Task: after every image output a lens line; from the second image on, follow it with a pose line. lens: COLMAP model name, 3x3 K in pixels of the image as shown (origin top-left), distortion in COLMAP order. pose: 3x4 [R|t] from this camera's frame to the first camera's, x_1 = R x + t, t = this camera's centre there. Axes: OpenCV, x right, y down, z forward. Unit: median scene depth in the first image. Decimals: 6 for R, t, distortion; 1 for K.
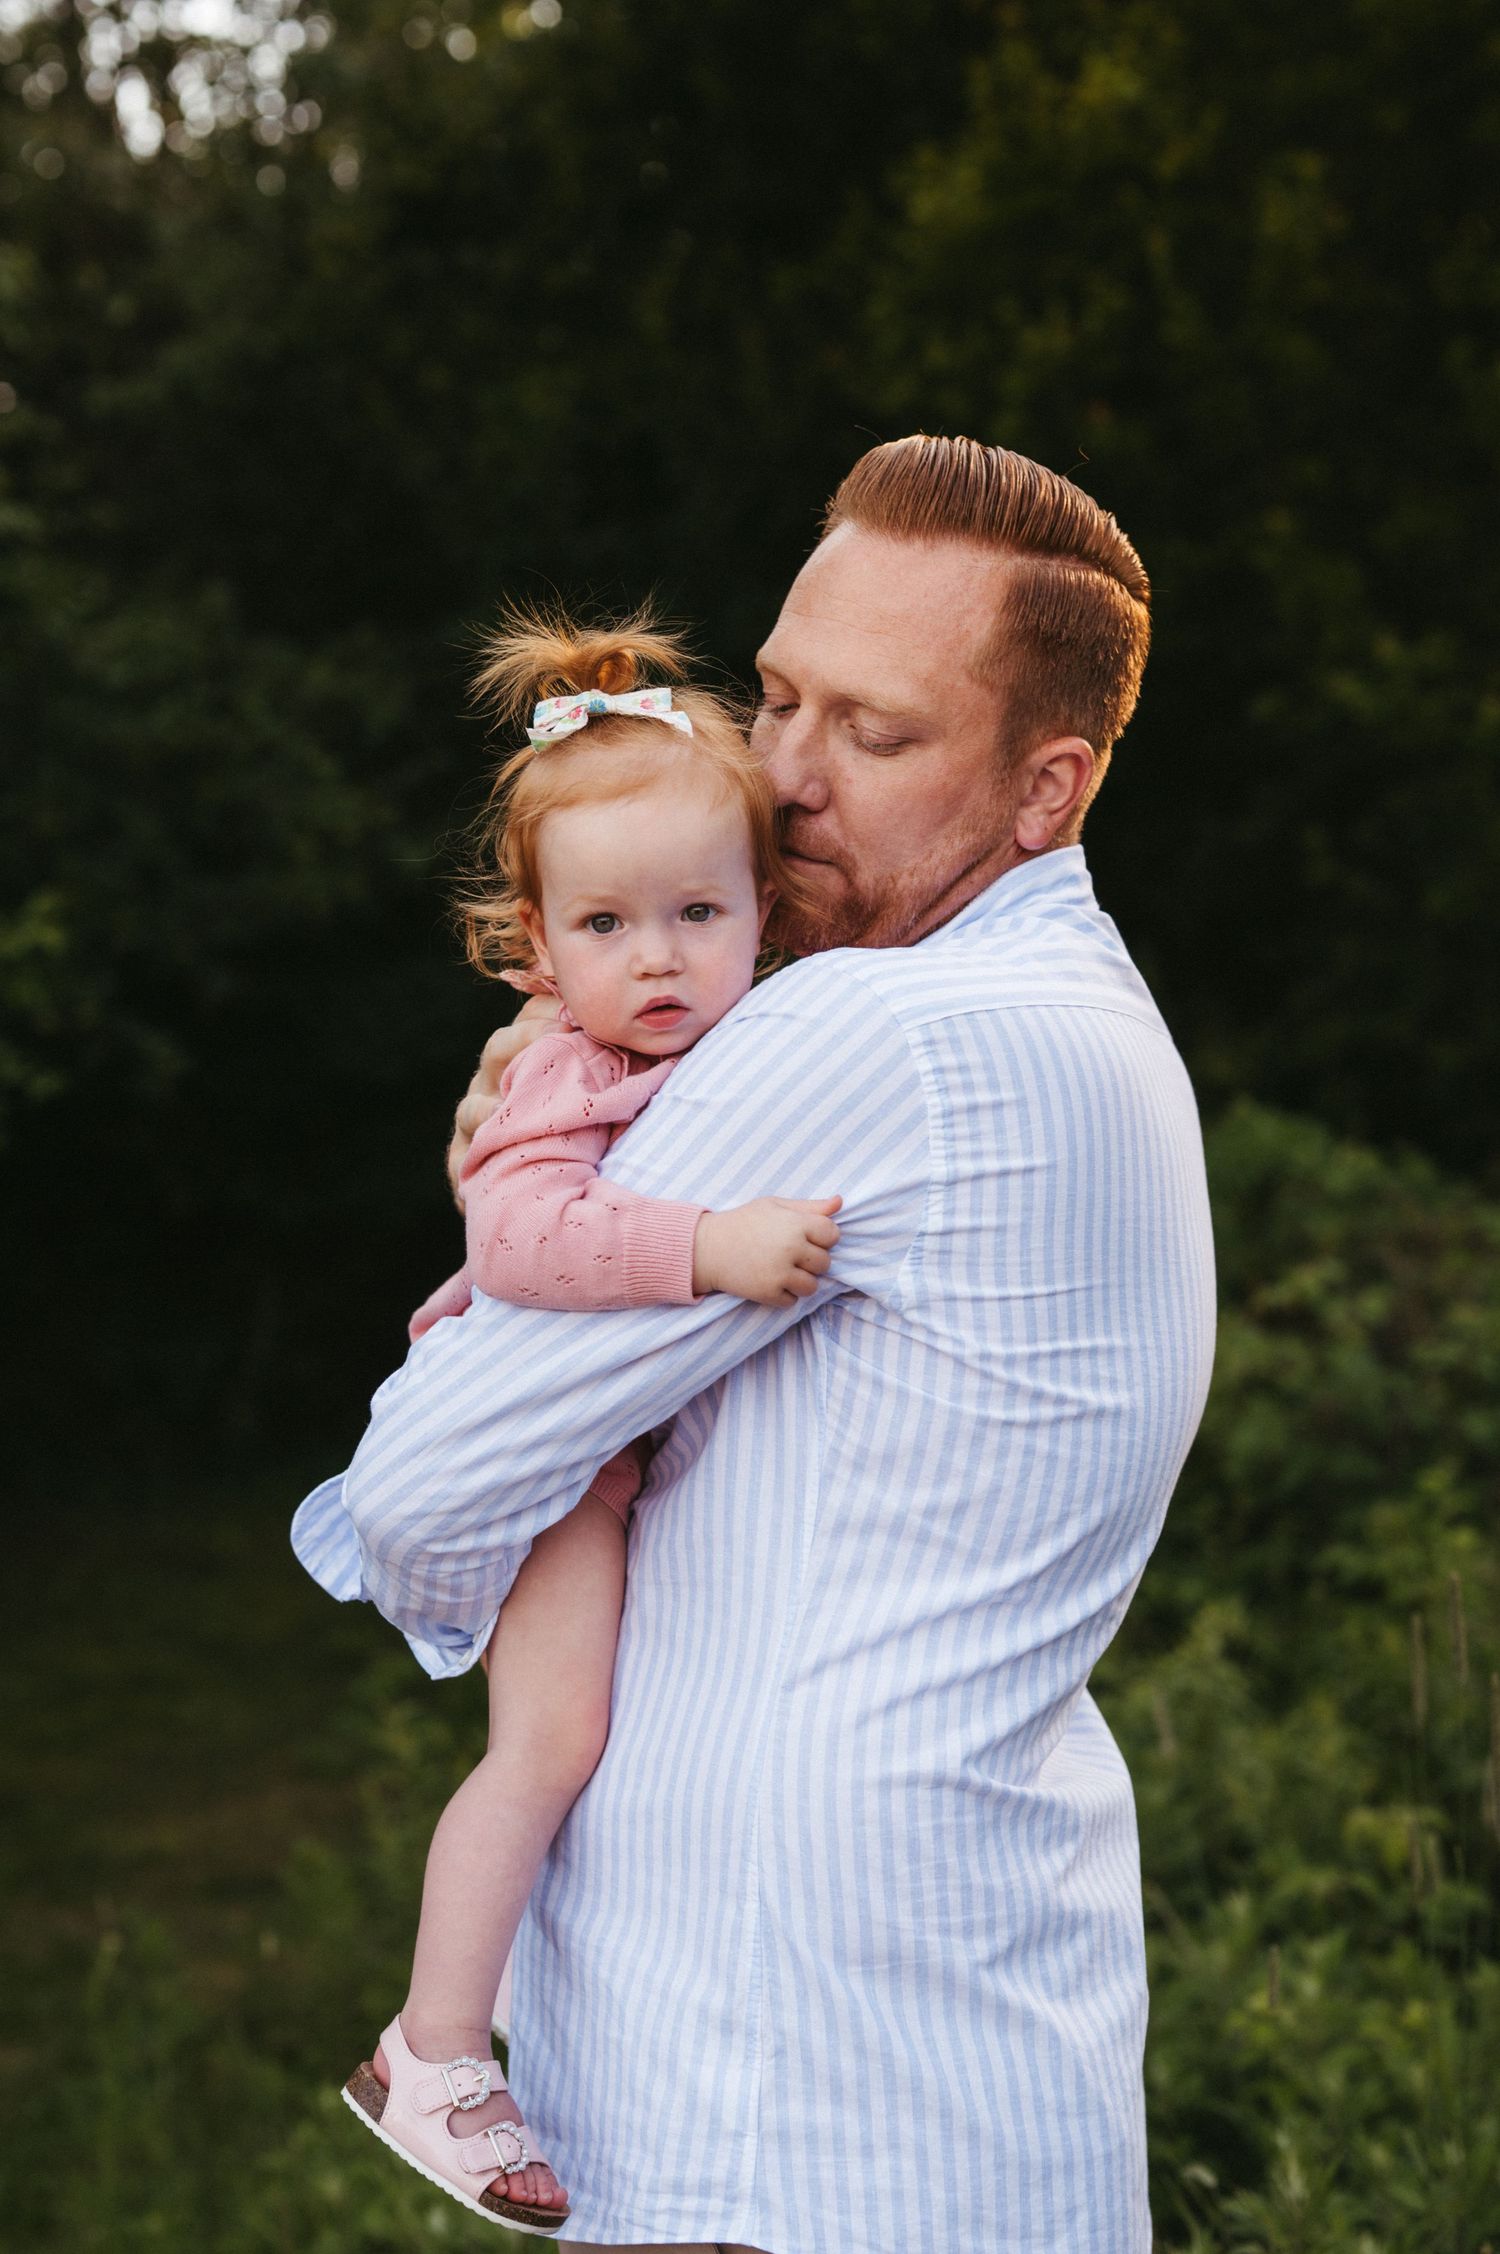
lens RADIAL K [[3245.6, 0, 751.2], [0, 3245.6, 1096.7], [0, 0, 1]] dist [-0.010914, 0.041723]
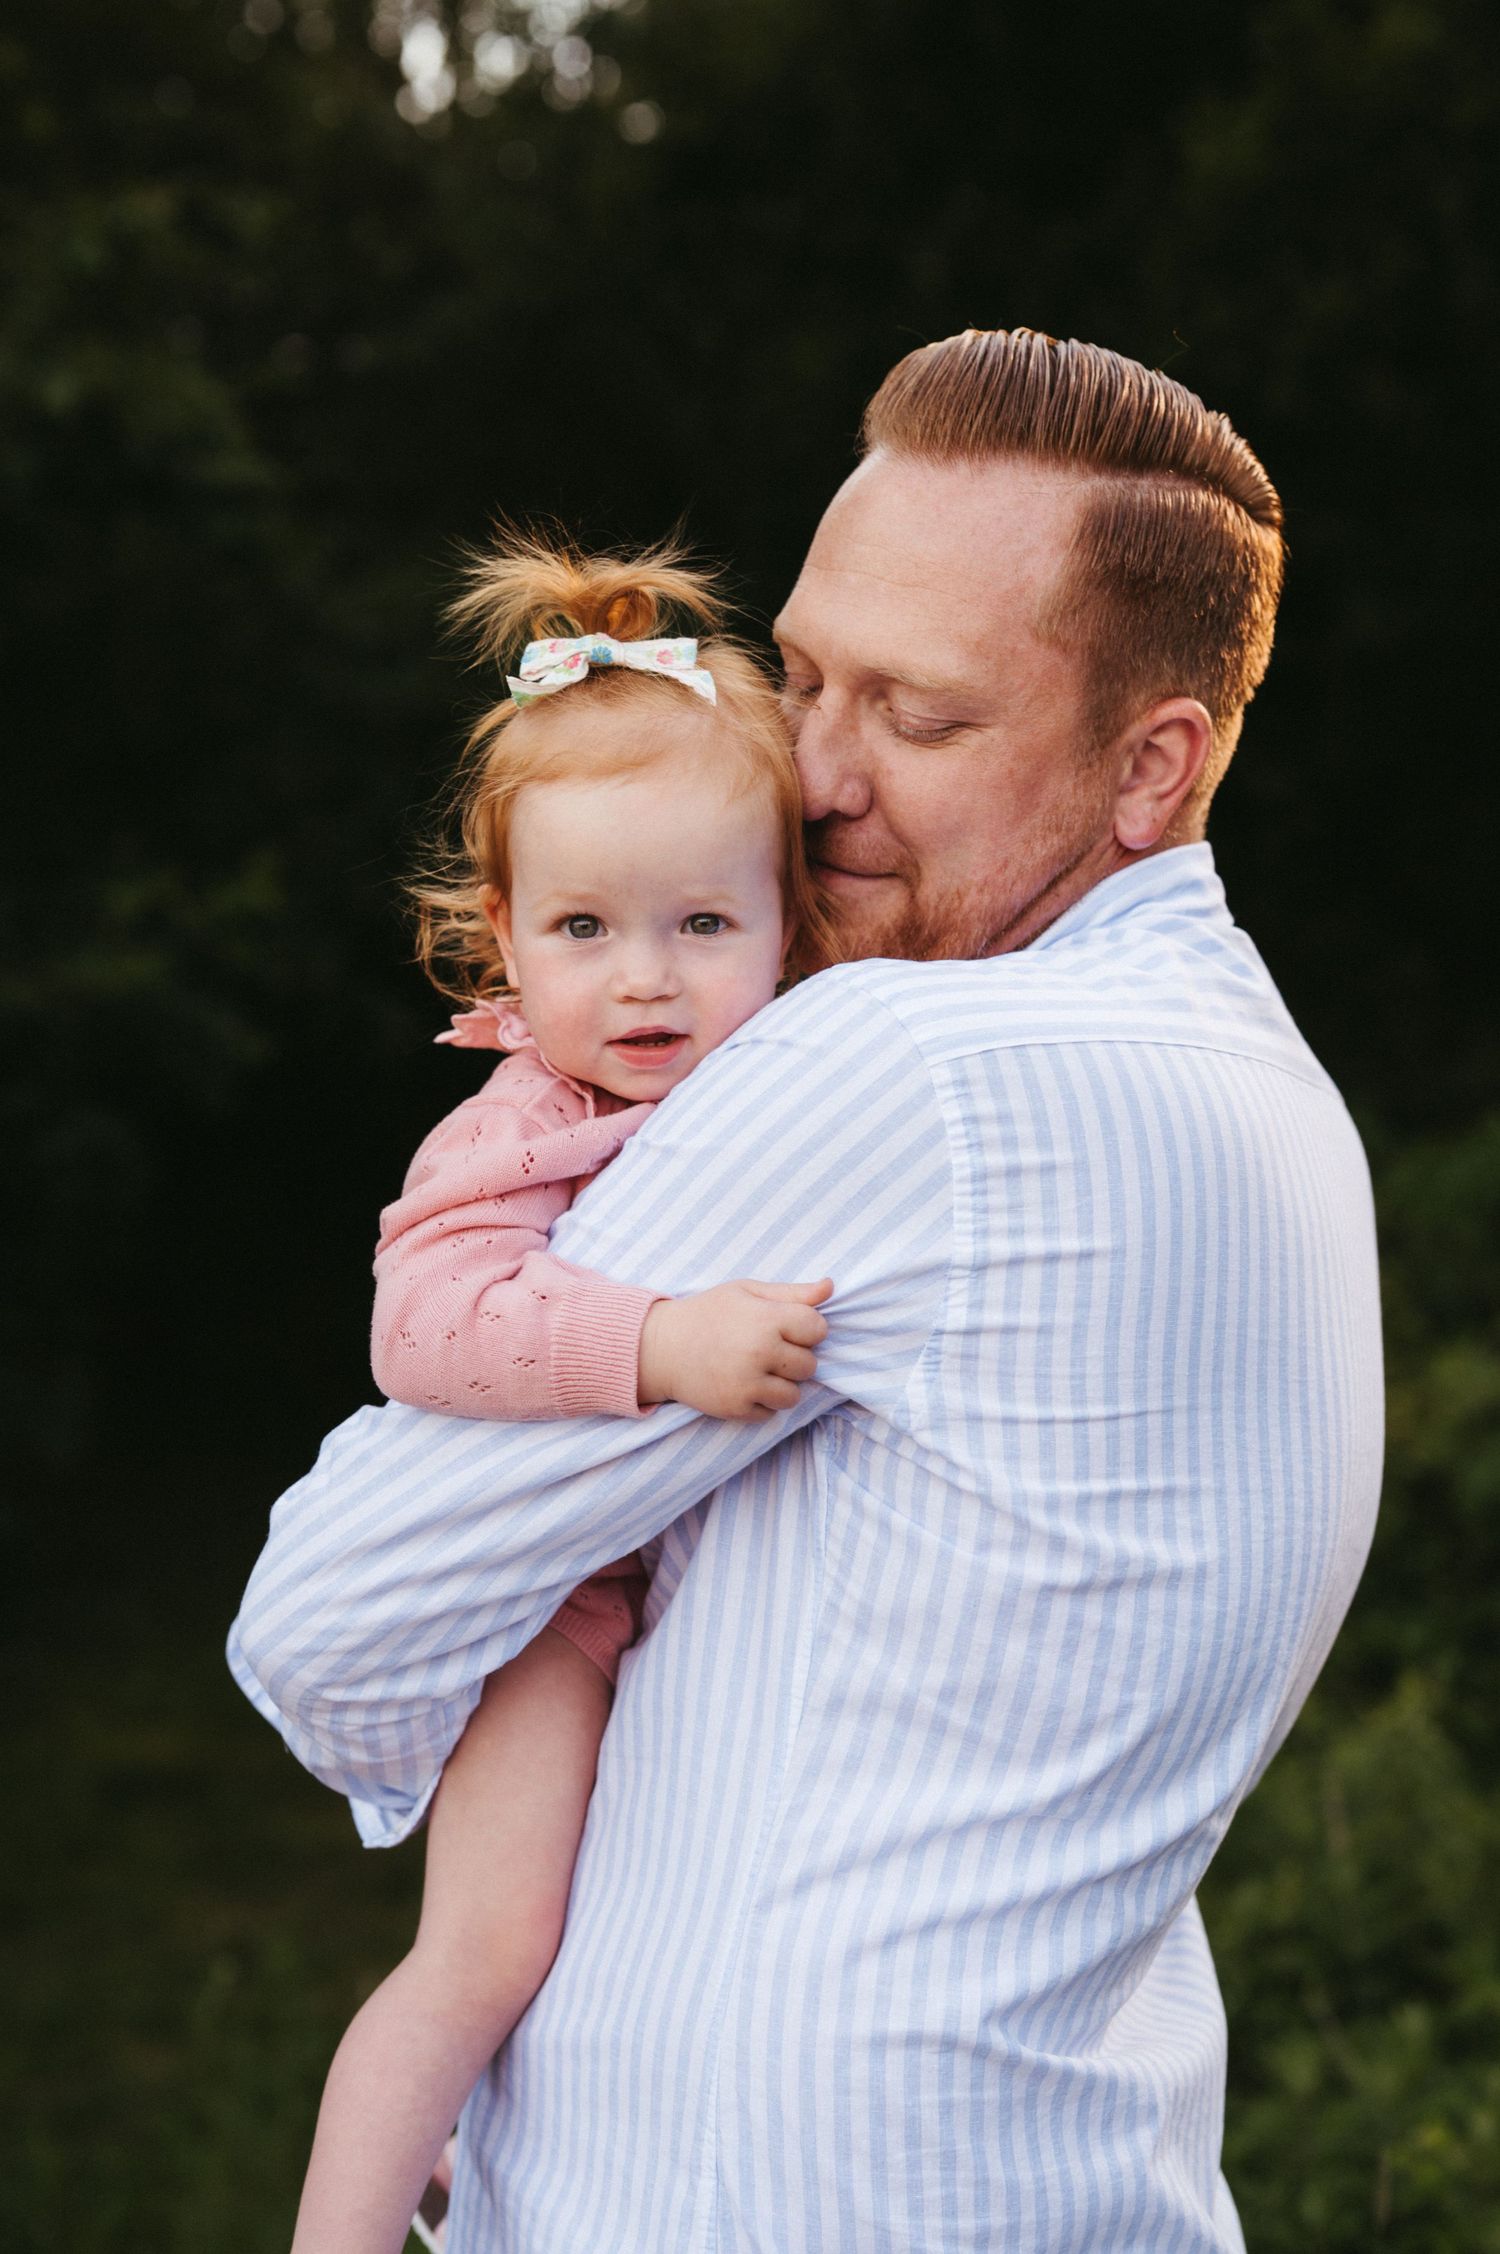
lens RADIAL K [[3212.9, 0, 749.9], [0, 3212.9, 964.2], [0, 0, 1]] dist [-0.013516, -0.198031]
pose [[0.991624, 0.034021, -0.124600, 0.096746], [-0.040431, 0.997966, -0.049285, -0.005122], [0.122669, 0.053910, 0.990982, 0.228840]]
